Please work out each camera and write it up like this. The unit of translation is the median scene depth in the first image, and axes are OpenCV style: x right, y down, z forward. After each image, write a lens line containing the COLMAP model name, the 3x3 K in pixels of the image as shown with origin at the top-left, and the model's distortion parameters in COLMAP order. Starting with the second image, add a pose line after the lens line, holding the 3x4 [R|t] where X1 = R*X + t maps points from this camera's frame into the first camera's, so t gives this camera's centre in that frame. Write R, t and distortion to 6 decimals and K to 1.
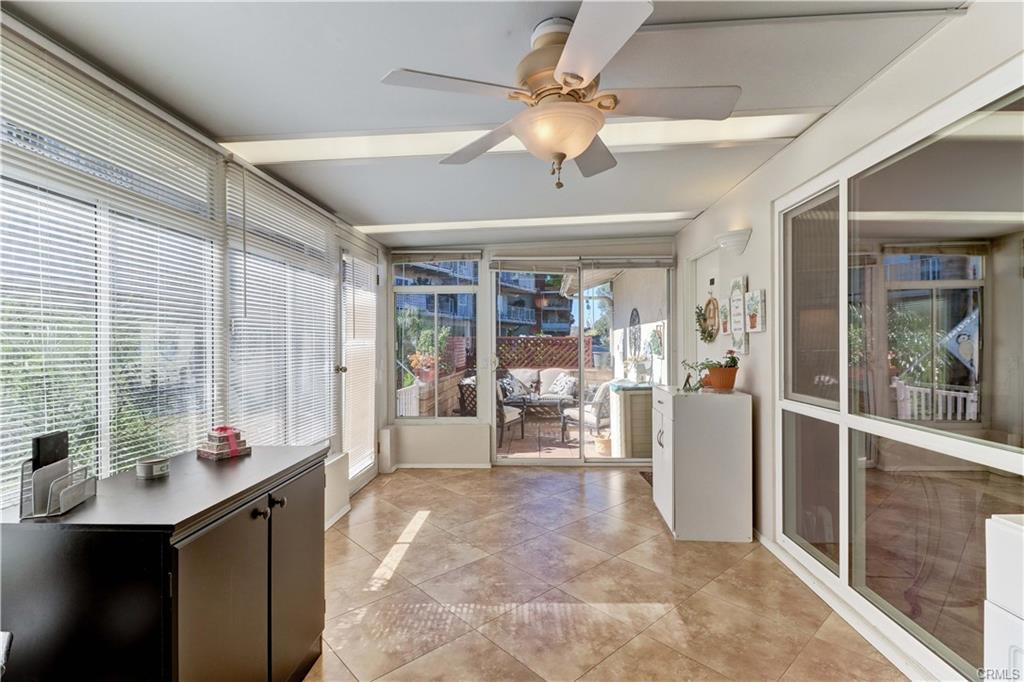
lens RADIAL K [[475.0, 0, 519.2], [0, 475.0, 347.9], [0, 0, 1]] dist [0.013936, -0.009267]
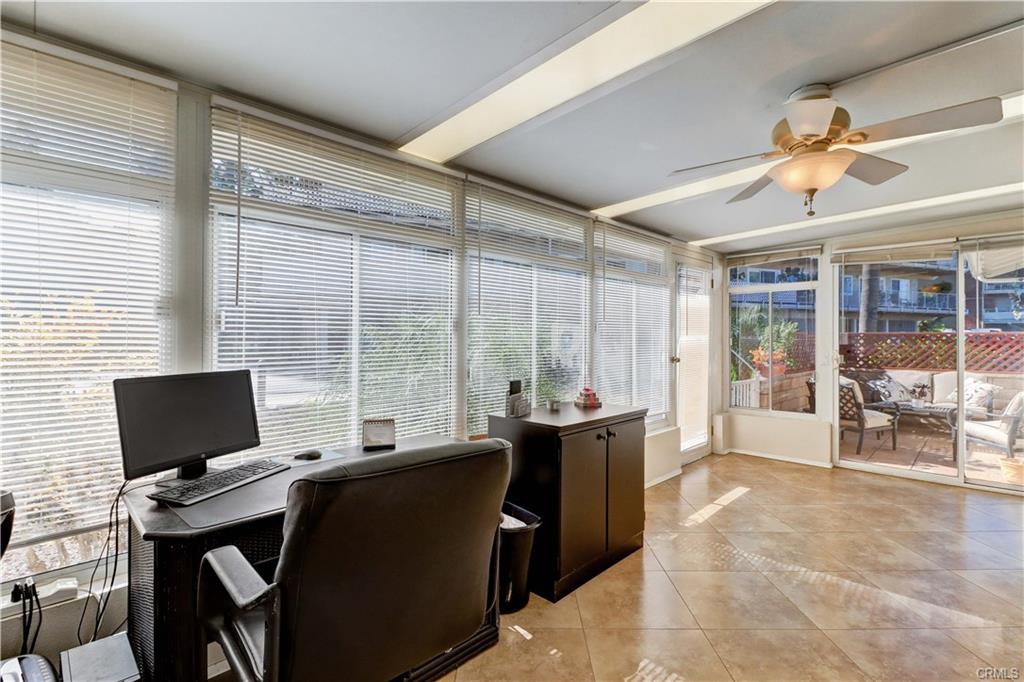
lens RADIAL K [[475.0, 0, 517.6], [0, 475.0, 338.7], [0, 0, 1]] dist [0.013936, -0.009267]
pose [[0.737664, 0.004079, -0.675156, 0.231511], [-0.011125, 0.999919, -0.006114, 0.003033], [0.675076, 0.012021, 0.737650, -0.284048]]
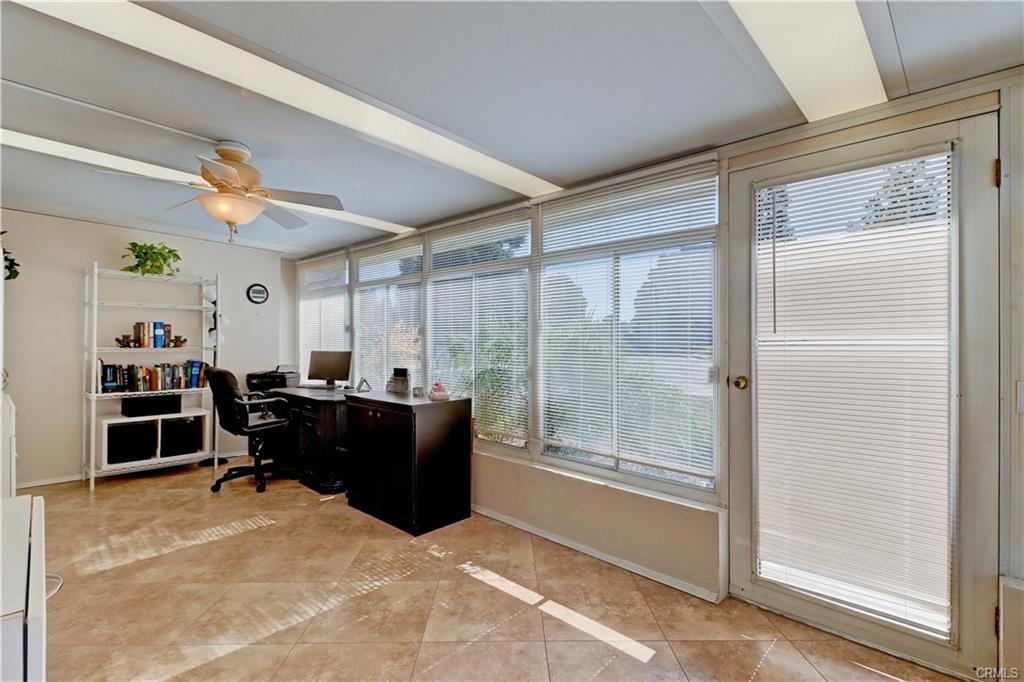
lens RADIAL K [[475.0, 0, 515.7], [0, 475.0, 337.0], [0, 0, 1]] dist [0.013936, -0.009267]
pose [[-0.656626, -0.005831, -0.754194, 0.430386], [-0.012906, 0.999911, 0.003506, -0.018859], [0.754106, 0.012036, -0.656643, 1.760768]]
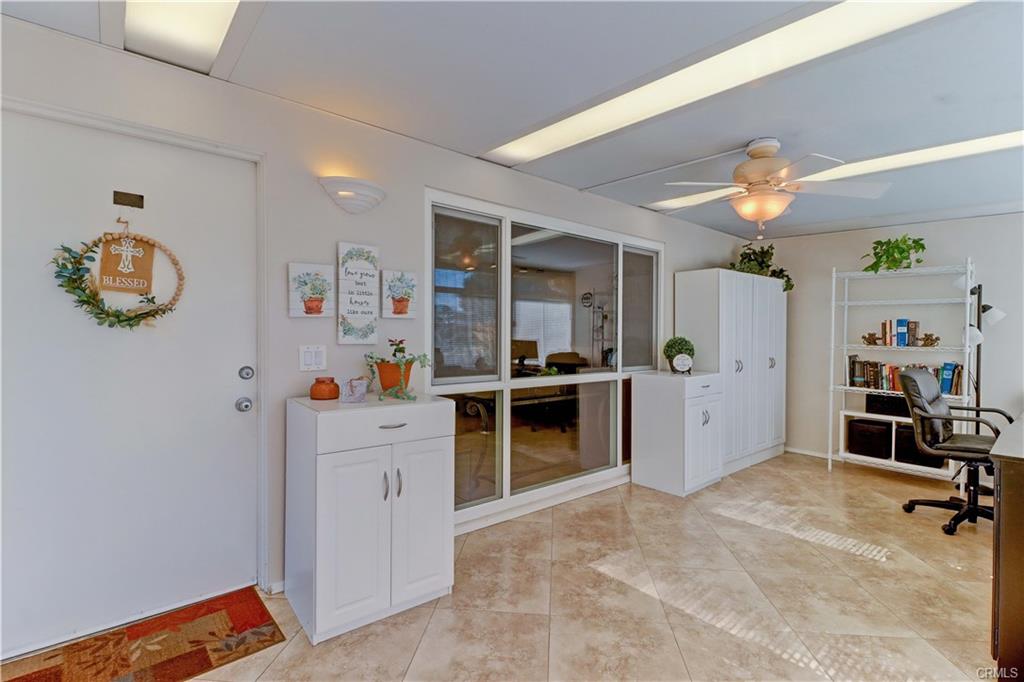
lens RADIAL K [[475.0, 0, 526.6], [0, 475.0, 338.6], [0, 0, 1]] dist [0.013936, -0.009267]
pose [[-0.686701, -0.011423, 0.726850, -0.346203], [-0.000933, 0.999890, 0.014833, -0.005804], [-0.726940, 0.009508, -0.686636, 1.709651]]
